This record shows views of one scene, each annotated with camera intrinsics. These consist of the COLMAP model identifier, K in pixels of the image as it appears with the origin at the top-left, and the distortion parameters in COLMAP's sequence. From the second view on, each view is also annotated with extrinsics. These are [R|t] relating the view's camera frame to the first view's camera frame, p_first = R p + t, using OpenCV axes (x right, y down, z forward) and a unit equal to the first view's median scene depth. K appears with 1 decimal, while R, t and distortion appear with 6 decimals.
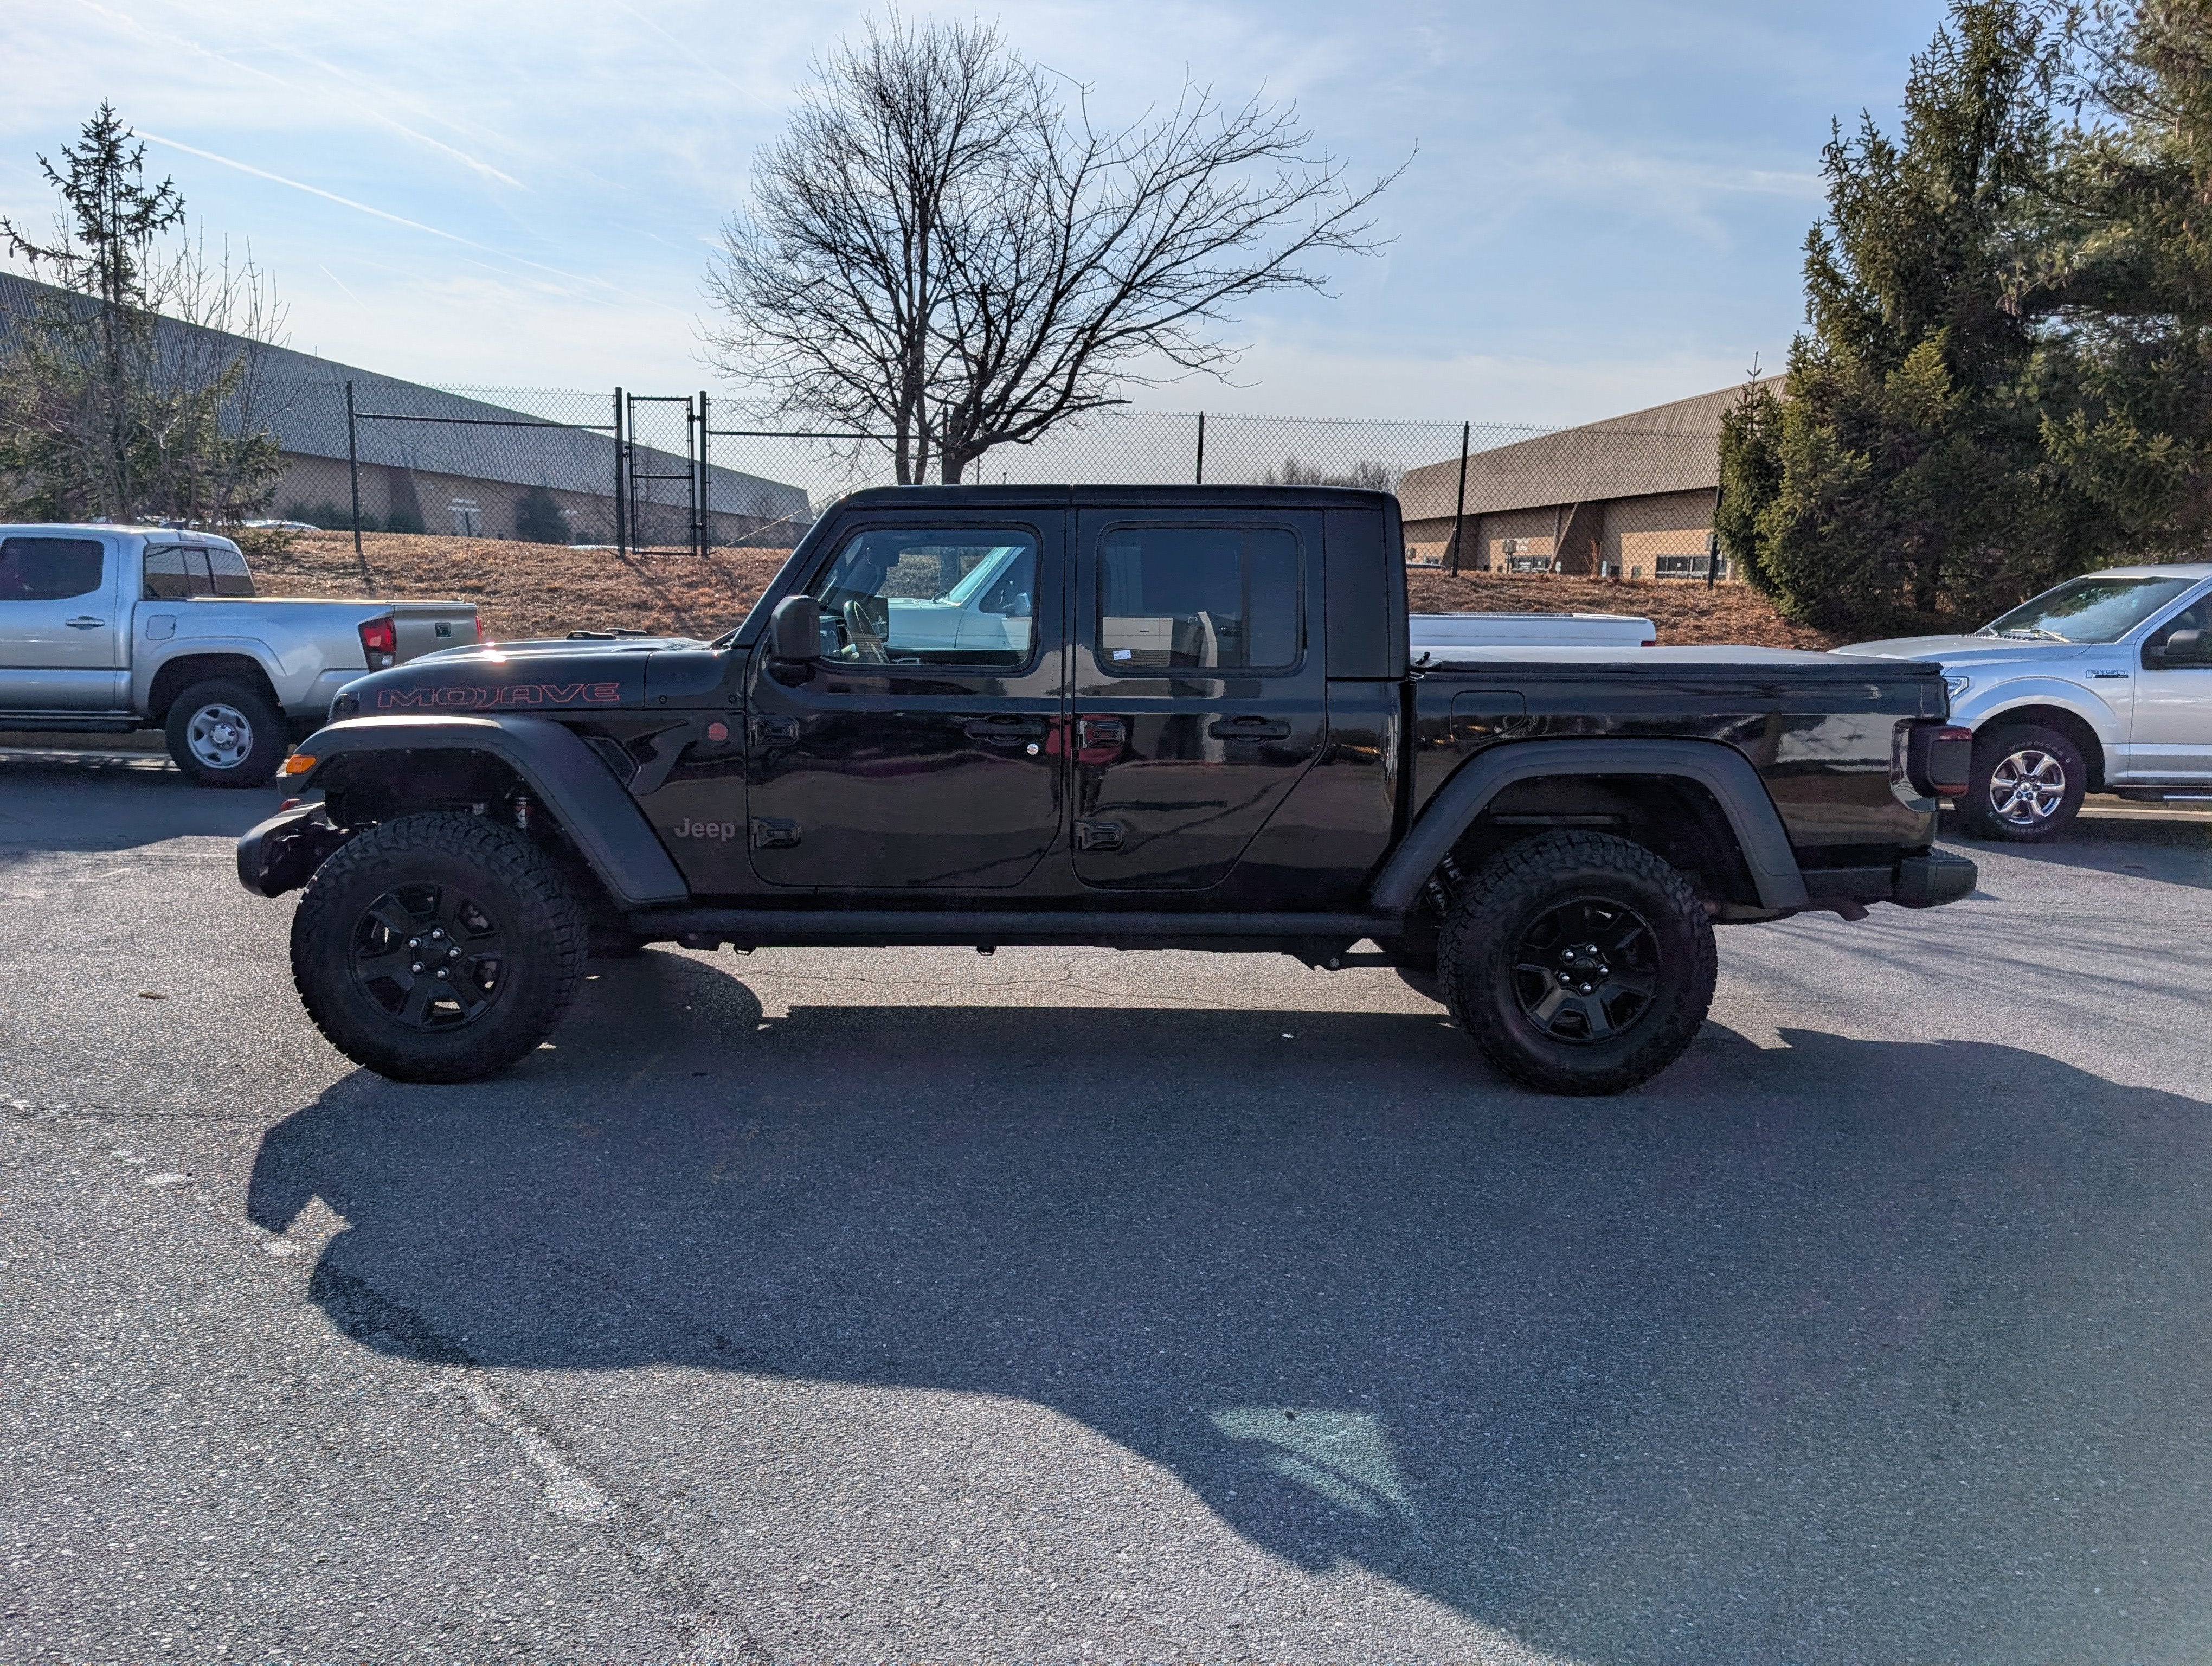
lens RADIAL K [[1570.5, 0, 1095.0], [0, 1570.5, 837.6], [0, 0, 1]] dist [0.009518, 0.002014]
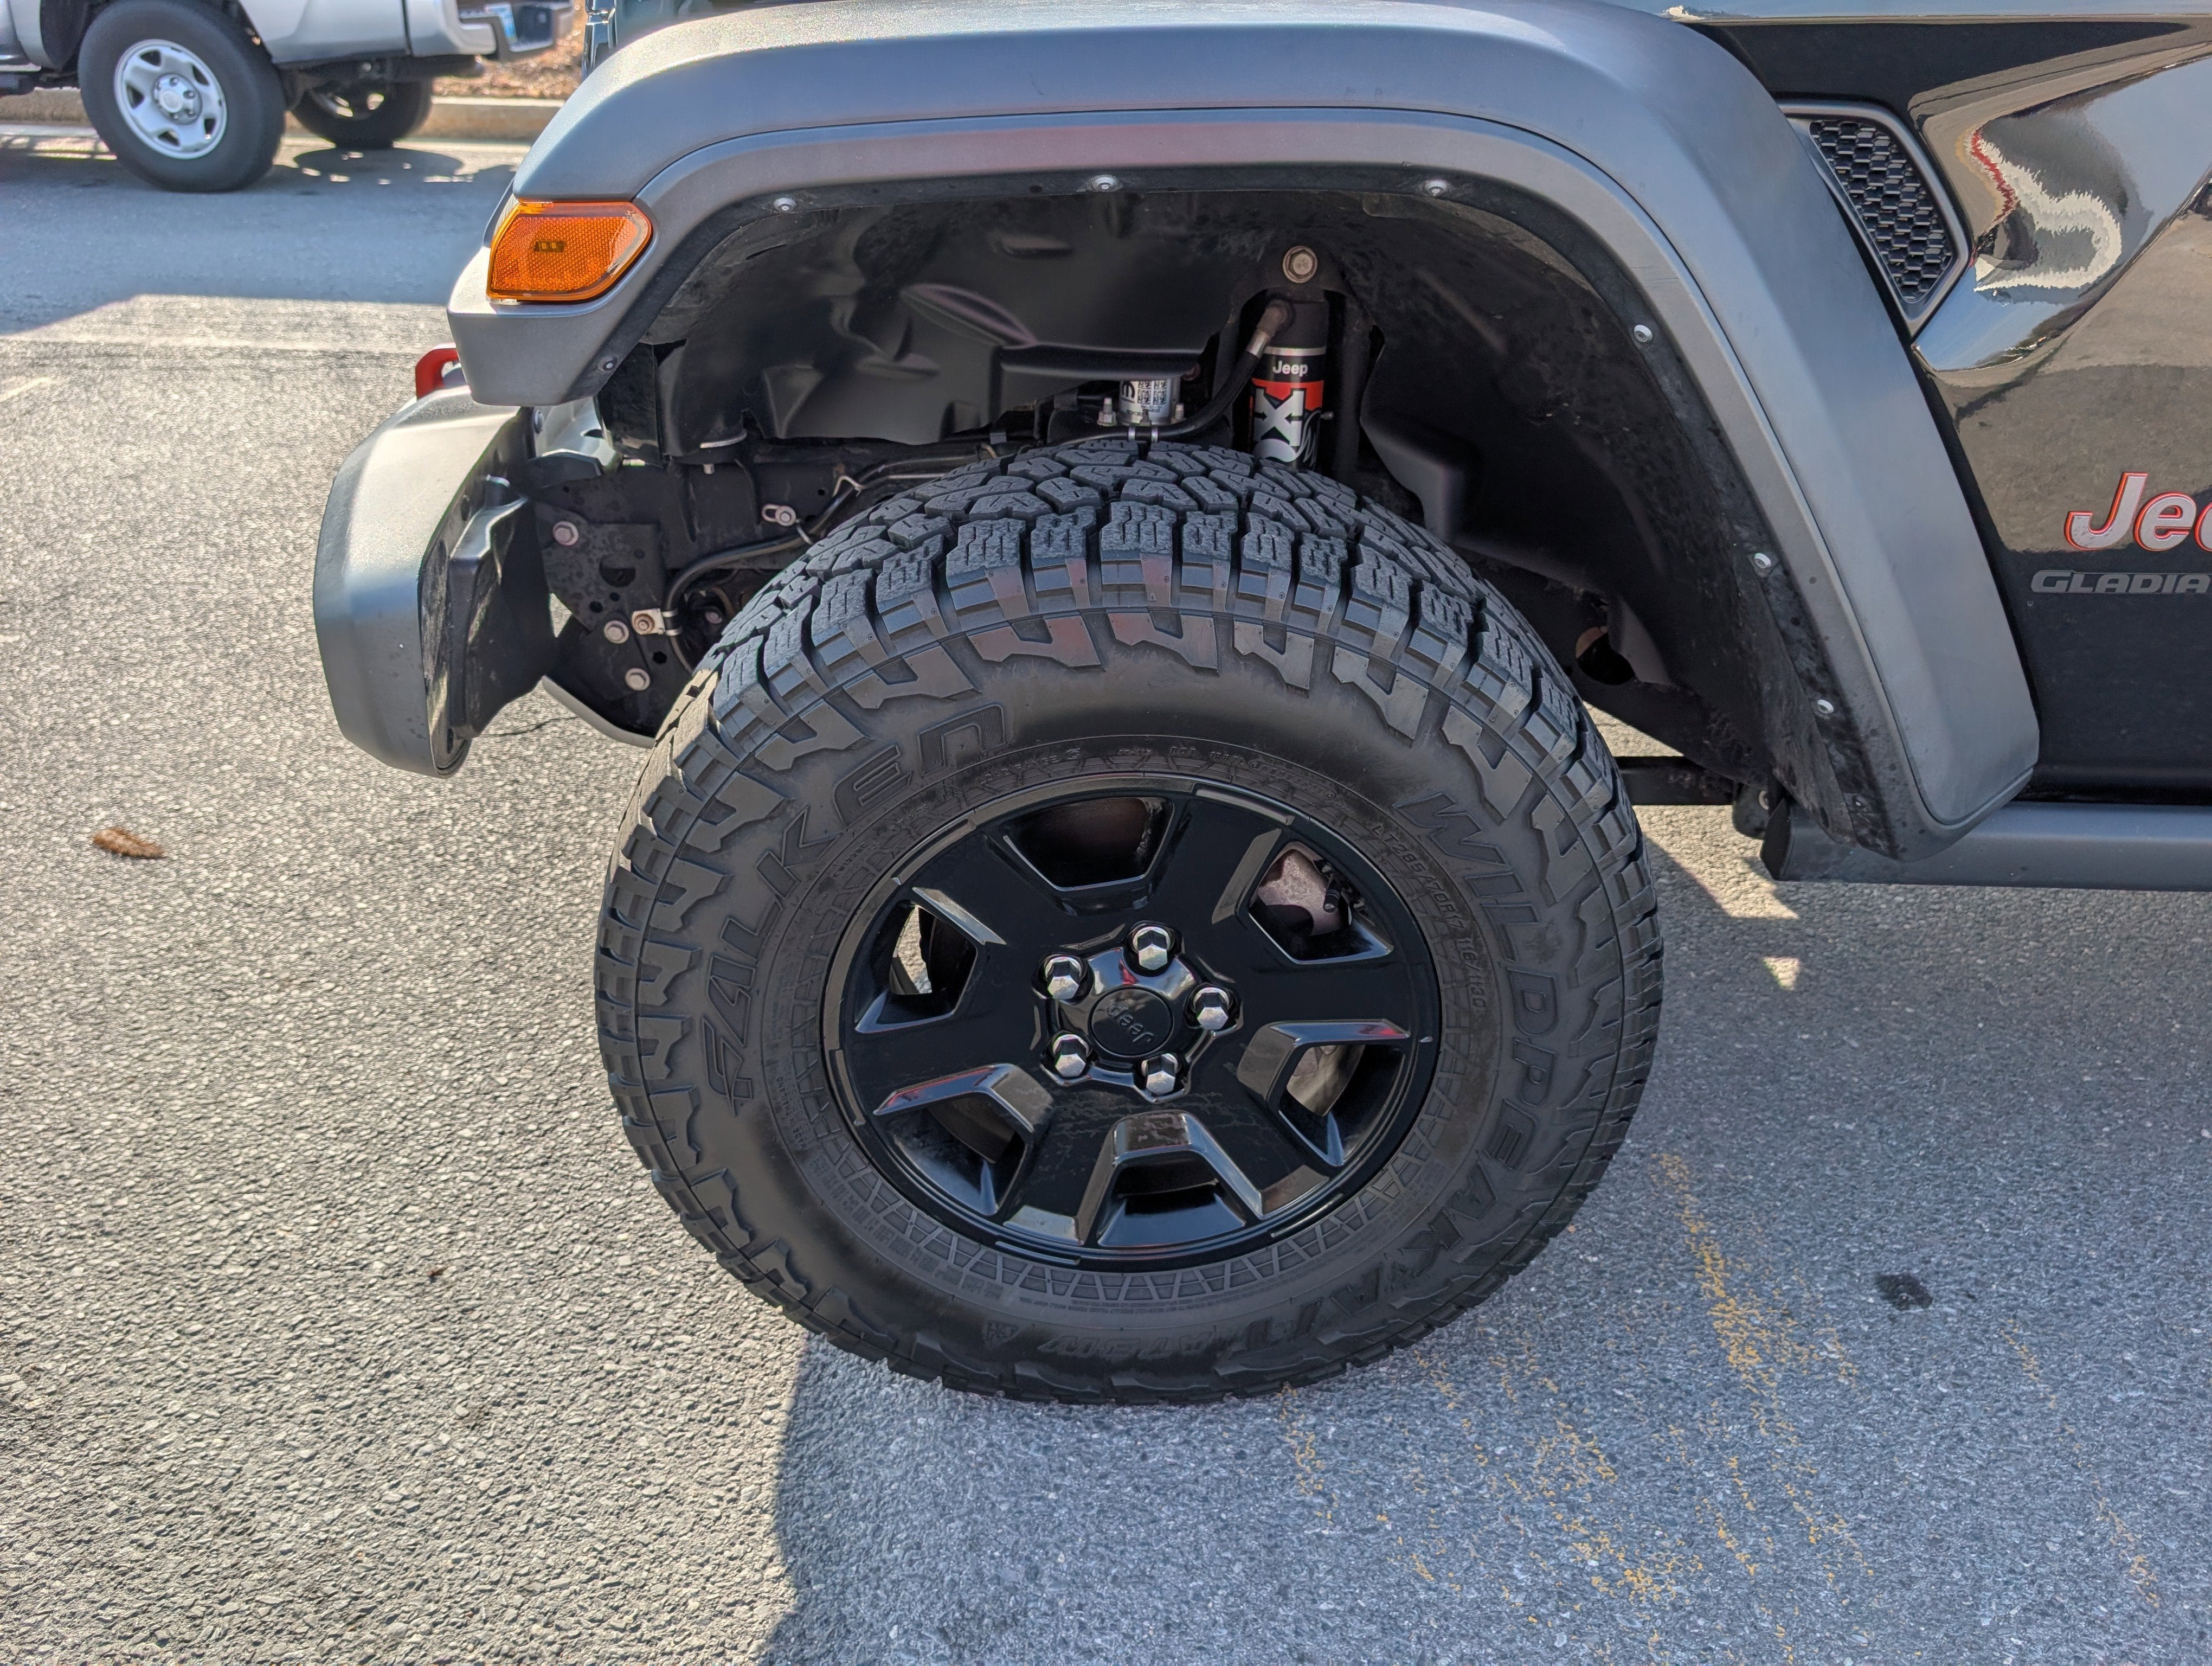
lens RADIAL K [[1609.2, 0, 1117.5], [0, 1609.2, 828.6], [0, 0, 1]] dist [0.005957, 0.001745]
pose [[0.999847, 0.007233, -0.015916, -0.207838], [-0.001169, 0.936024, 0.351933, -0.024335], [0.017444, -0.351861, 0.935890, 0.377916]]
